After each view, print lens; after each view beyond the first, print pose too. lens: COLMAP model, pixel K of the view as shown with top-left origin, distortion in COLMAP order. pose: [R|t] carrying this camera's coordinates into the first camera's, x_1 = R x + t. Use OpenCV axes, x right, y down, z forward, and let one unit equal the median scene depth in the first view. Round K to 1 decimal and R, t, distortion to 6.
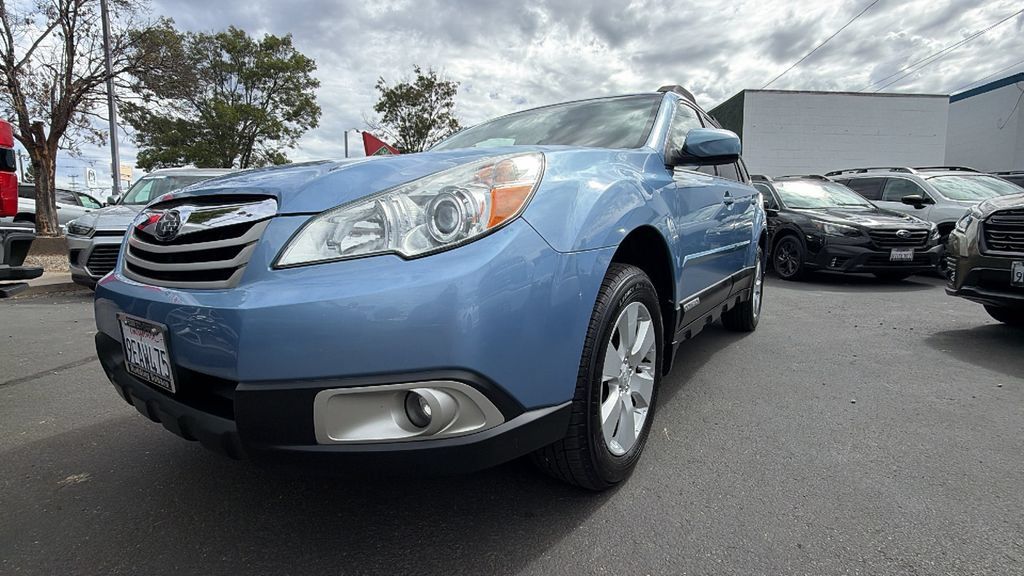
lens RADIAL K [[467.1, 0, 510.5], [0, 467.1, 282.8], [0, 0, 1]] dist [-0.000125, -0.000224]
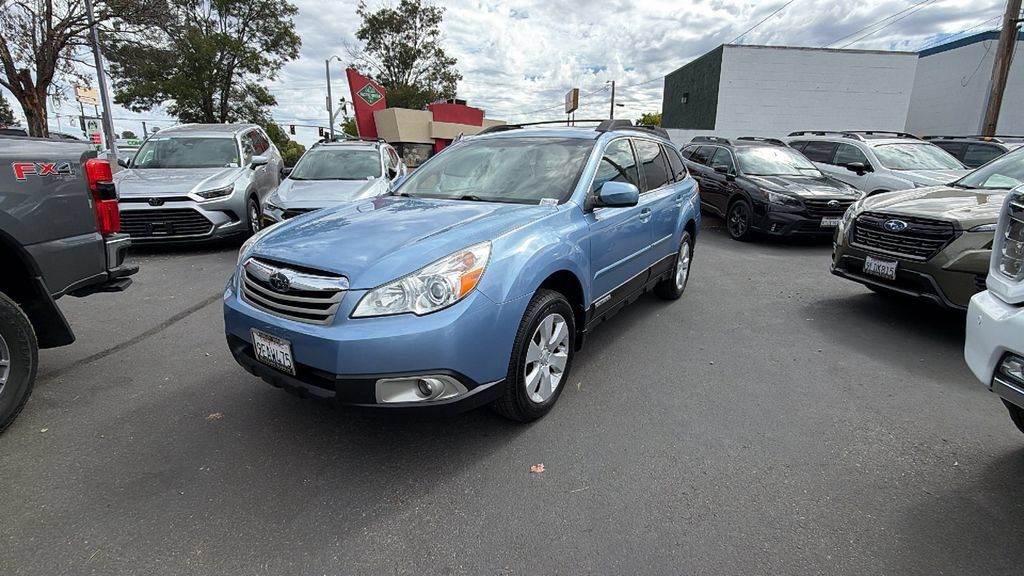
lens RADIAL K [[467.1, 0, 510.5], [0, 467.1, 282.8], [0, 0, 1]] dist [-0.000125, -0.000224]
pose [[0.999708, 0.003527, 0.023917, 0.010509], [-0.006906, 0.989741, 0.142705, -0.039663], [-0.023168, -0.142828, 0.989476, -0.081172]]
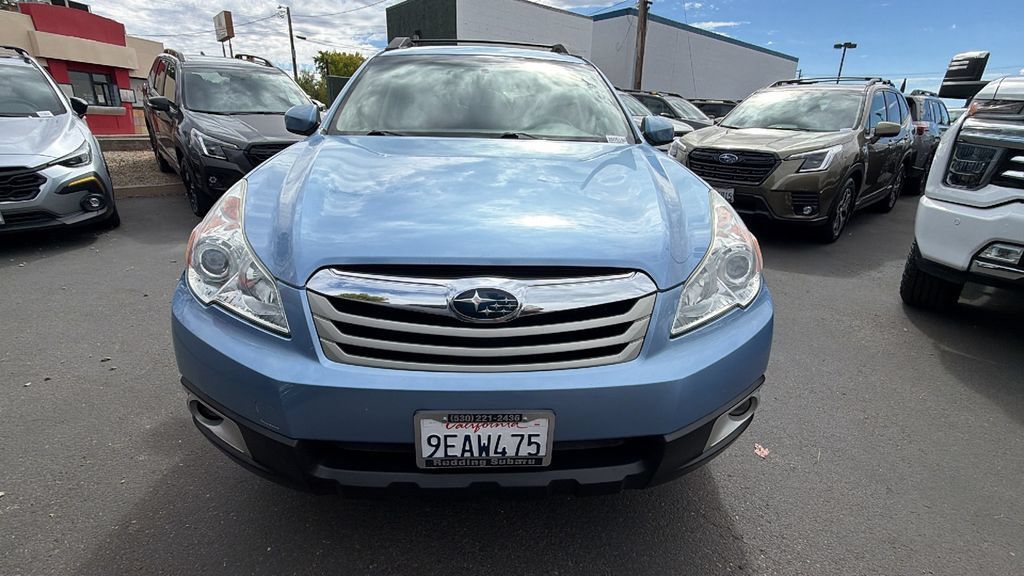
lens RADIAL K [[467.1, 0, 510.5], [0, 467.1, 282.8], [0, 0, 1]] dist [-0.000125, -0.000224]
pose [[0.785726, -0.183824, 0.590630, -0.127045], [0.033557, 0.966084, 0.256037, -0.040717], [-0.617664, -0.181355, 0.765246, 0.031913]]
